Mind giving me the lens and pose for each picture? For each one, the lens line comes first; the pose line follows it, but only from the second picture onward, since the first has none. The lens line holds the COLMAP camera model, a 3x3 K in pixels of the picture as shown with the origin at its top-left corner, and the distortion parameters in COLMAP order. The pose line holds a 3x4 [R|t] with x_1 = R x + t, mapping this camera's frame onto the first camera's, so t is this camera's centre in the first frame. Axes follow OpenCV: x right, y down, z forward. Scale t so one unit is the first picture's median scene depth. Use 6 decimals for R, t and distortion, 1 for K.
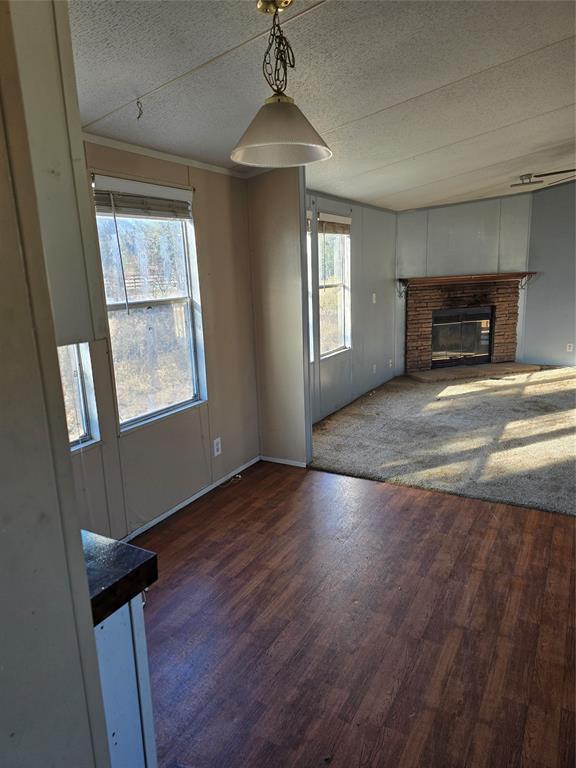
lens RADIAL K [[515.4, 0, 286.9], [0, 515.4, 388.6], [0, 0, 1]] dist [0.076884, -0.075161]
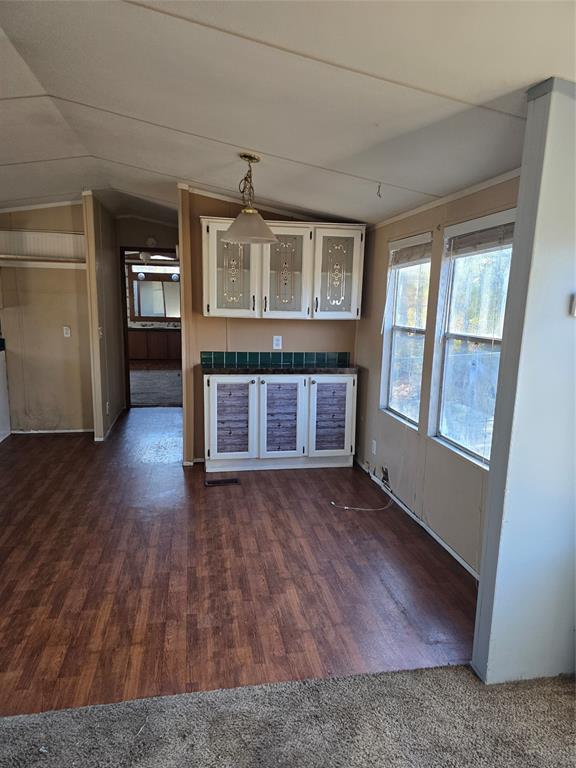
lens RADIAL K [[520.3, 0, 290.2], [0, 520.3, 397.5], [0, 0, 1]] dist [0.081527, -0.079484]
pose [[-0.762712, 0.139018, -0.631620, 0.431210], [-0.135901, 0.920368, 0.366678, -0.251526], [0.632298, 0.365508, -0.683083, 0.997587]]
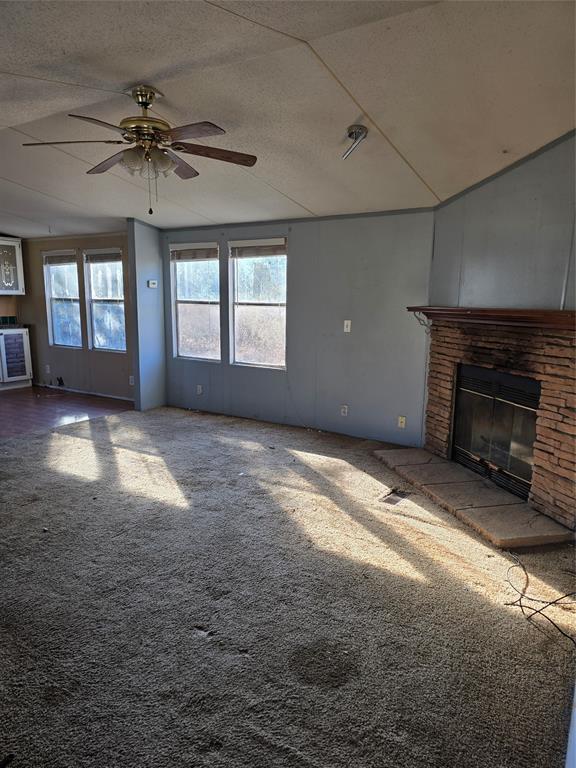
lens RADIAL K [[520.3, 0, 290.2], [0, 520.3, 397.5], [0, 0, 1]] dist [0.081527, -0.079484]
pose [[-0.062863, 0.224169, -0.972521, 1.346403], [-0.228645, 0.945296, 0.232673, -0.318292], [0.971478, 0.236988, -0.008169, 1.261056]]
